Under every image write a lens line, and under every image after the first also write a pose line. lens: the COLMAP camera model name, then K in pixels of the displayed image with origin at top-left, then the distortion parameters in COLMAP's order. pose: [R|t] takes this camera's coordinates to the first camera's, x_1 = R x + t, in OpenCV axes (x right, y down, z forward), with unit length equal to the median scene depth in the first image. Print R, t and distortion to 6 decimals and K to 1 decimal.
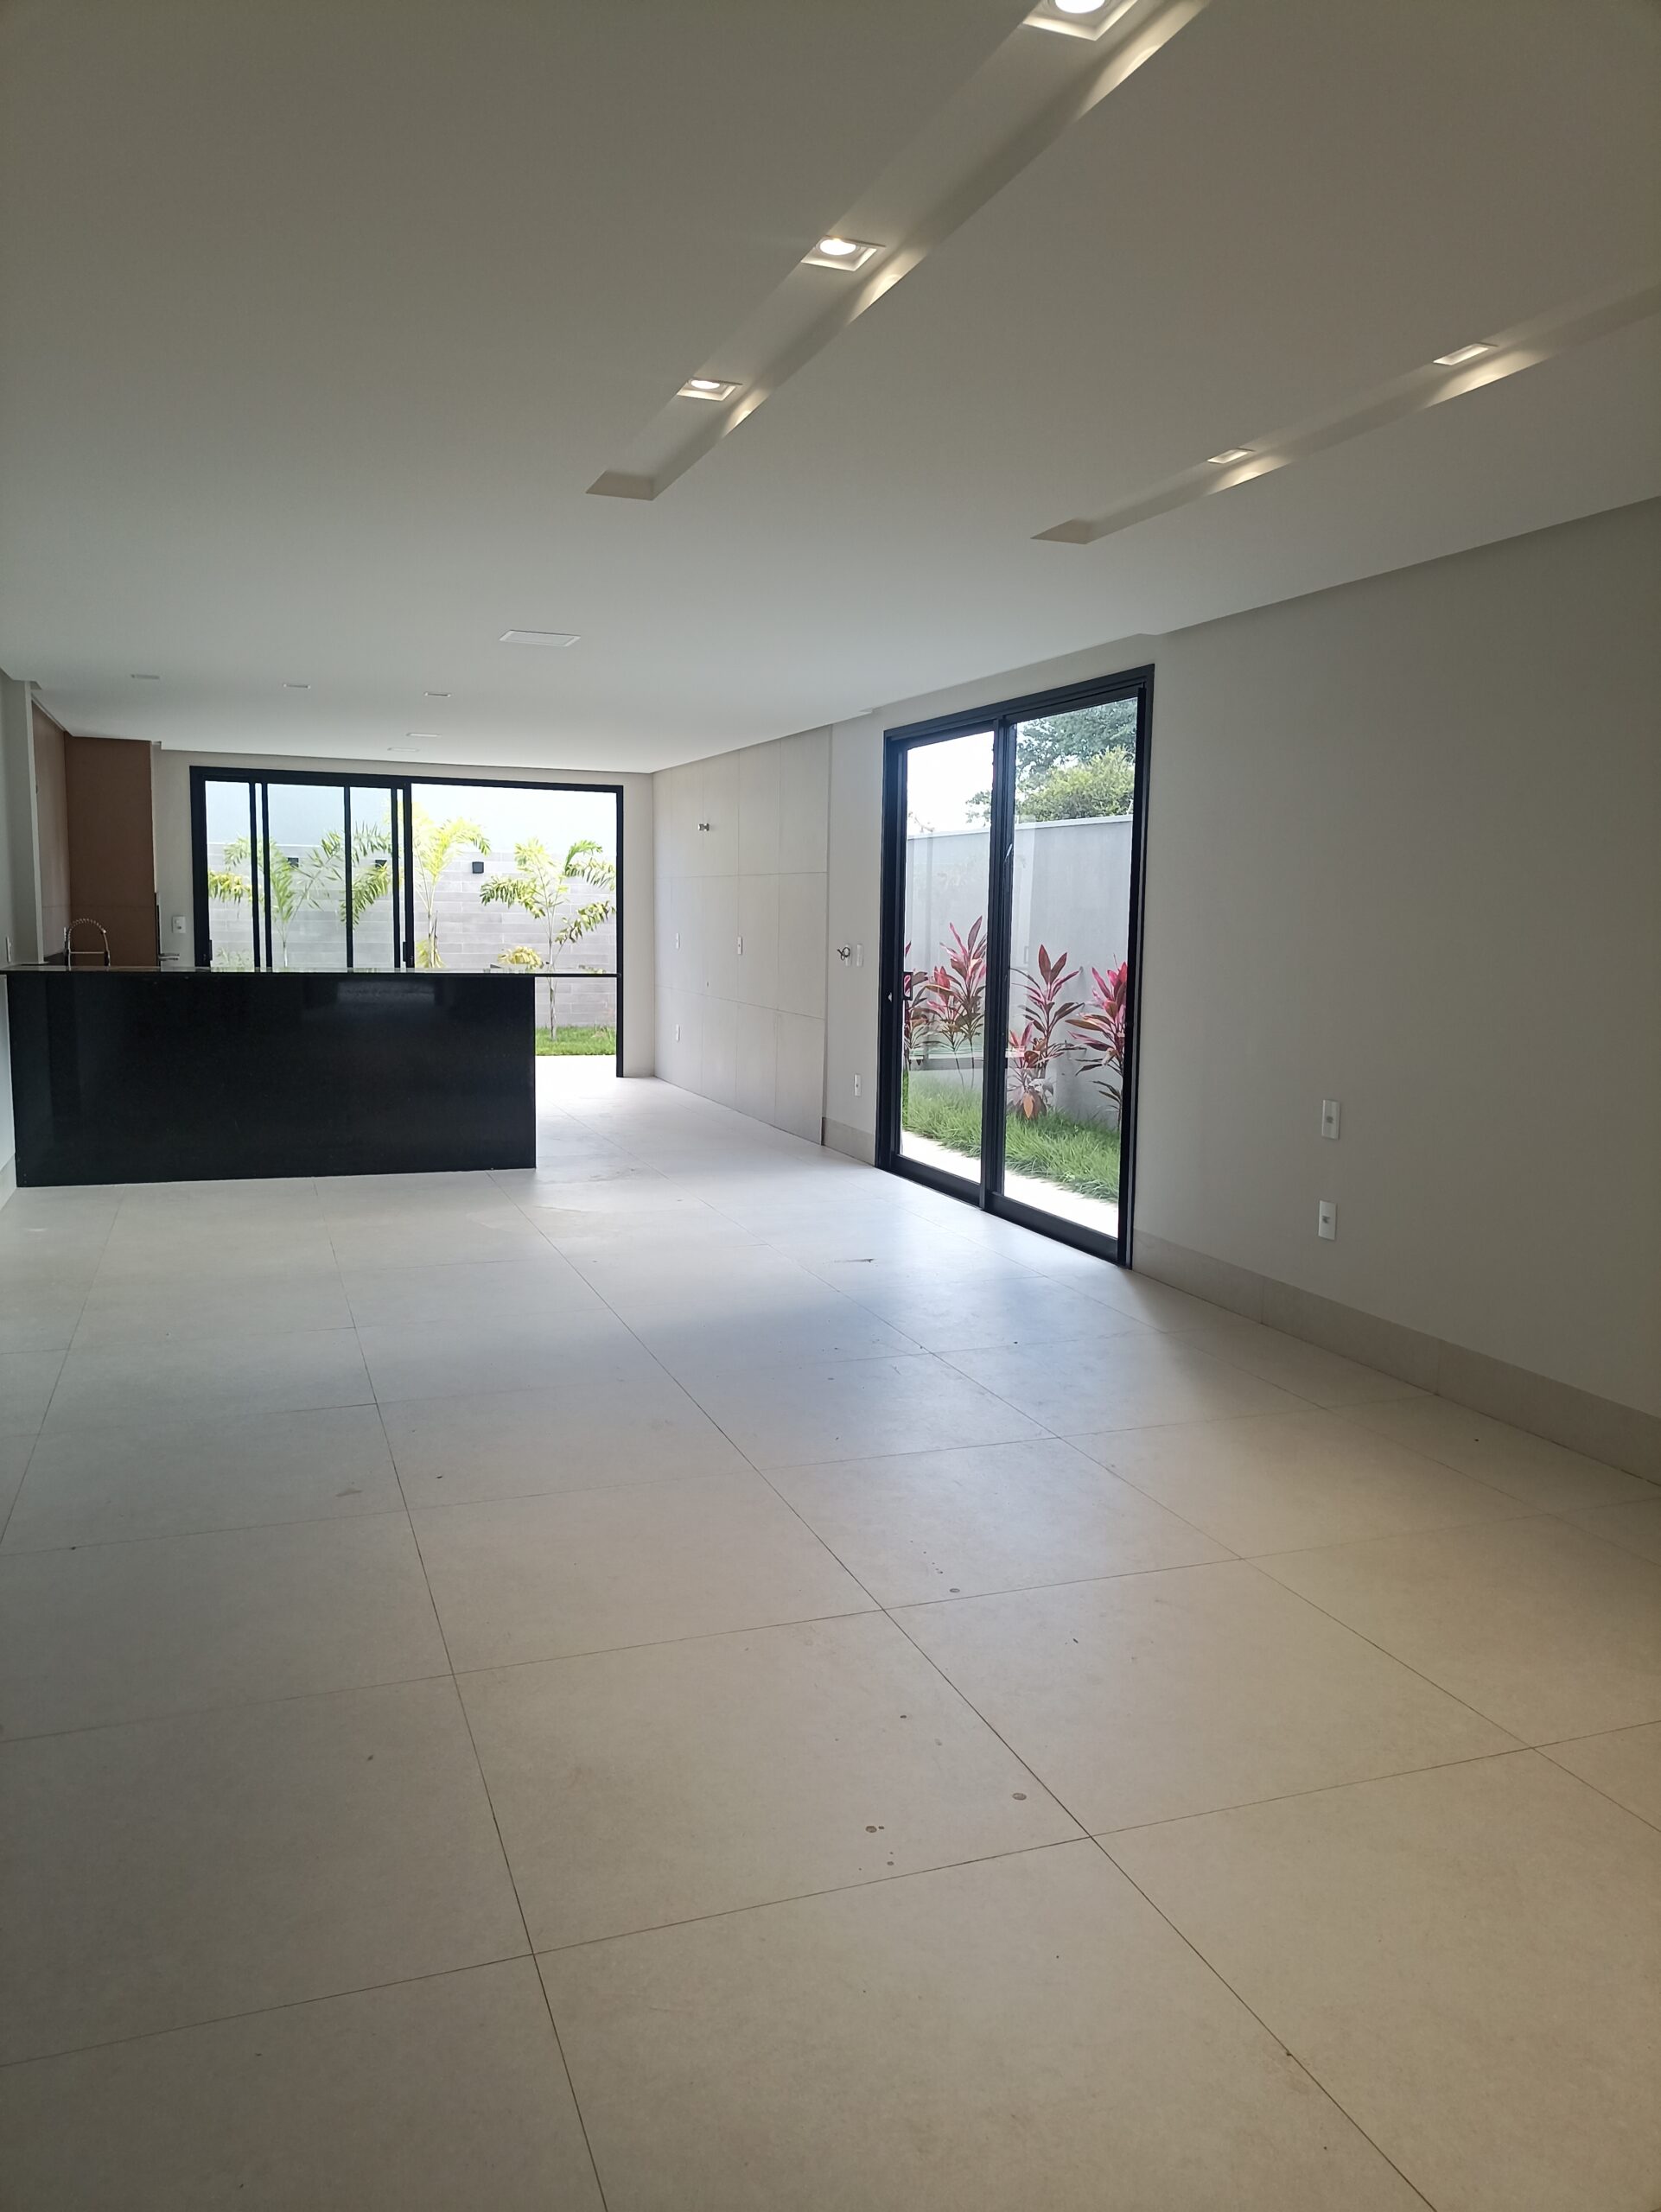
lens RADIAL K [[1624.3, 0, 831.3], [0, 1624.3, 1107.9], [0, 0, 1]] dist [0.024963, -0.023889]
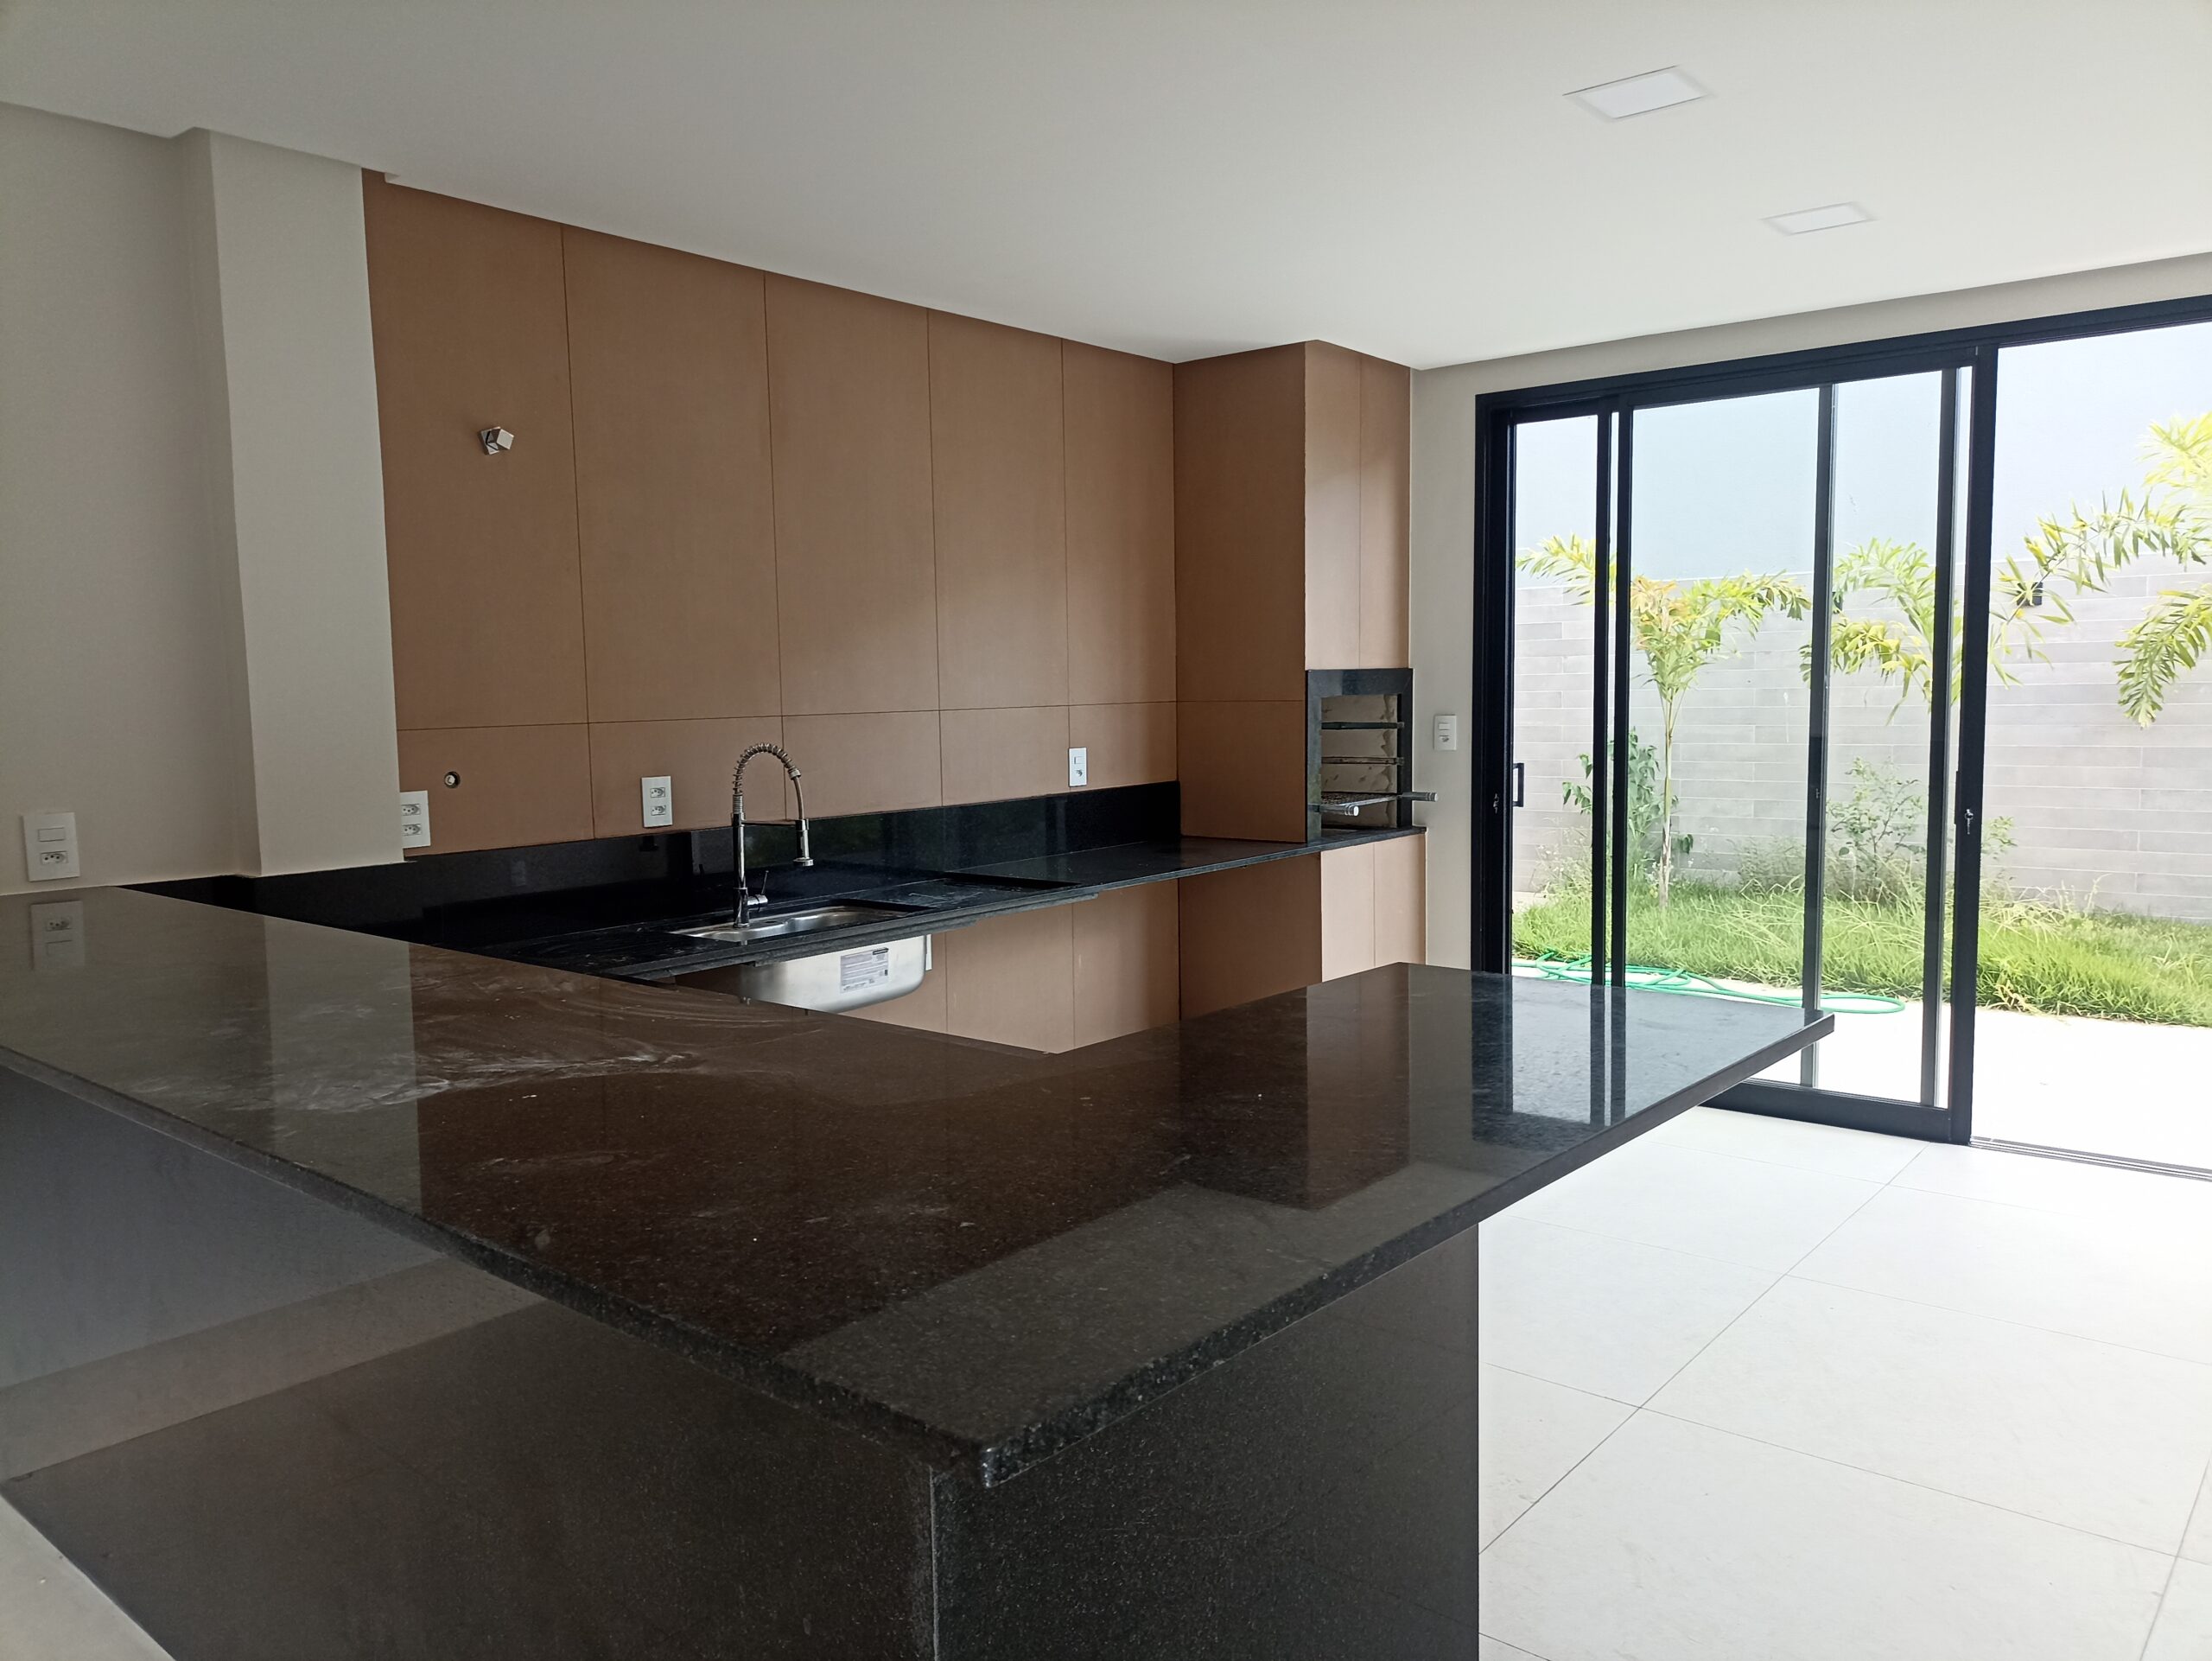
lens RADIAL K [[1624.3, 0, 1096.1], [0, 1624.3, 832.0], [0, 0, 1]] dist [0.024963, -0.023889]
pose [[0.495517, 0.051476, -0.867071, -0.030816], [-0.077831, 0.996858, 0.014702, -0.078055], [0.865104, 0.060200, 0.497967, 0.642550]]
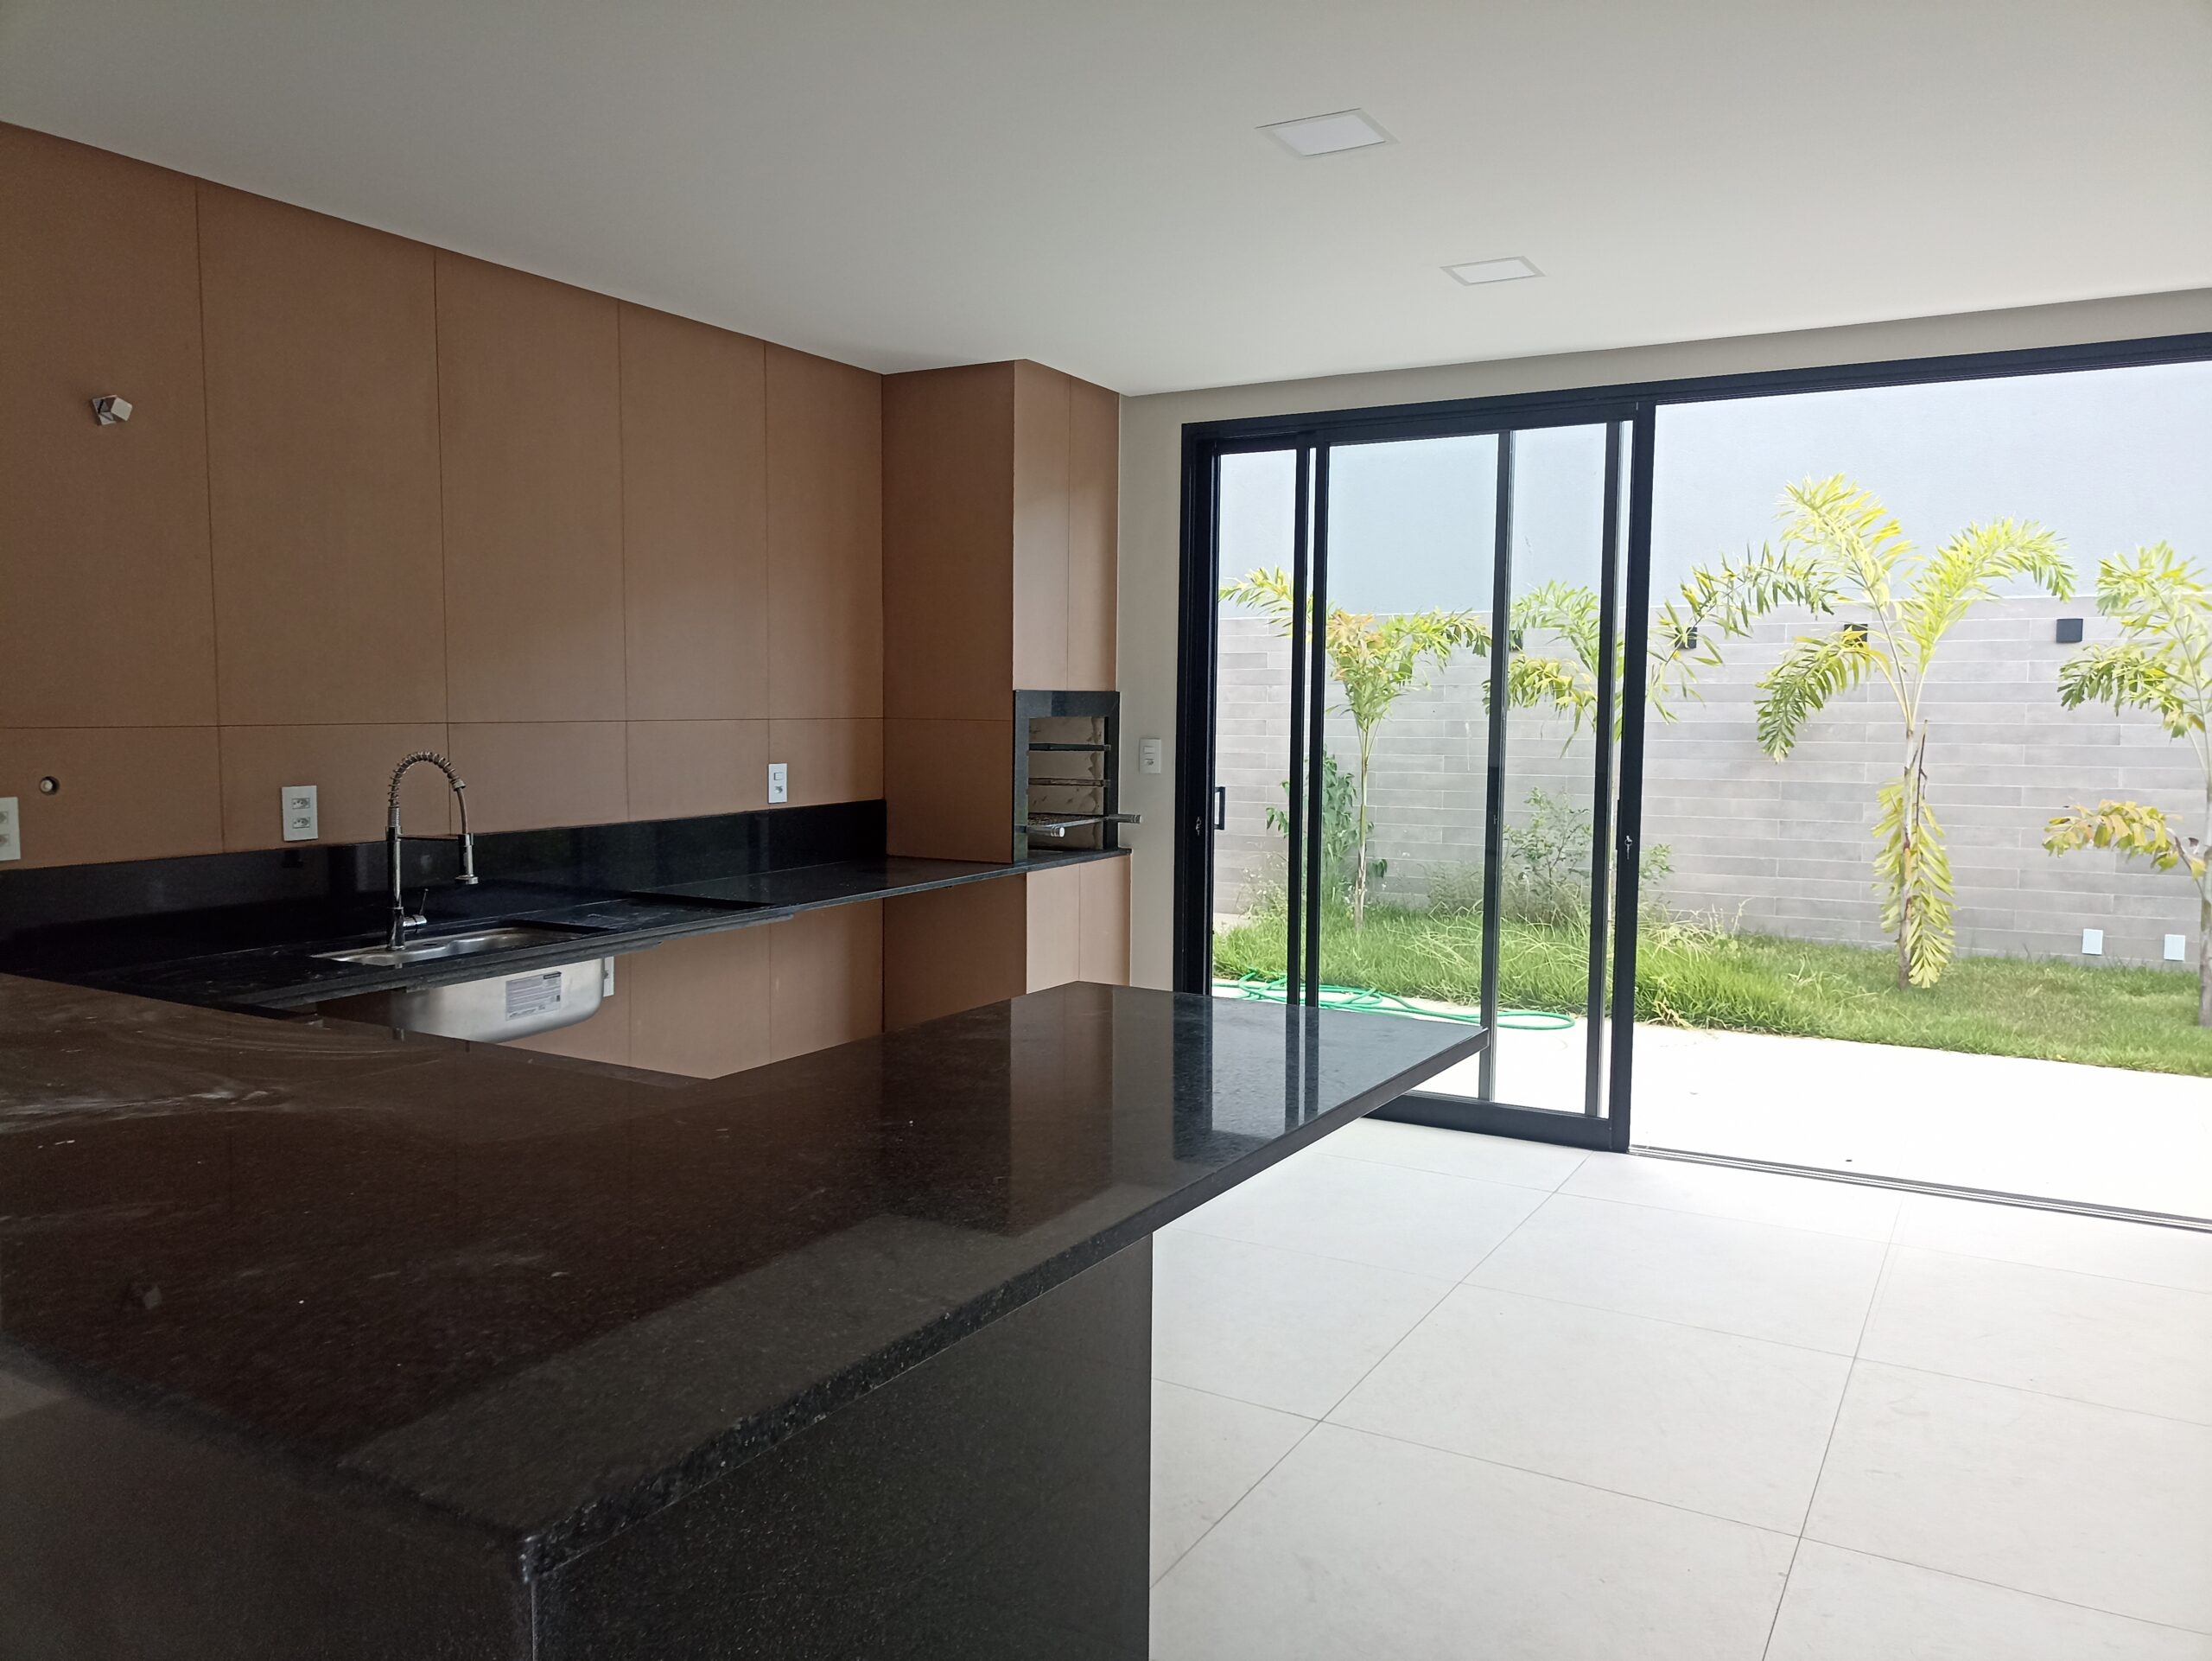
lens RADIAL K [[1624.3, 0, 1108.7], [0, 1624.3, 834.6], [0, 0, 1]] dist [0.024963, -0.023889]
pose [[0.638855, 0.045794, -0.767963, -0.032668], [-0.086589, 0.996164, -0.012630, -0.077622], [0.764439, 0.074566, 0.640369, 0.650861]]
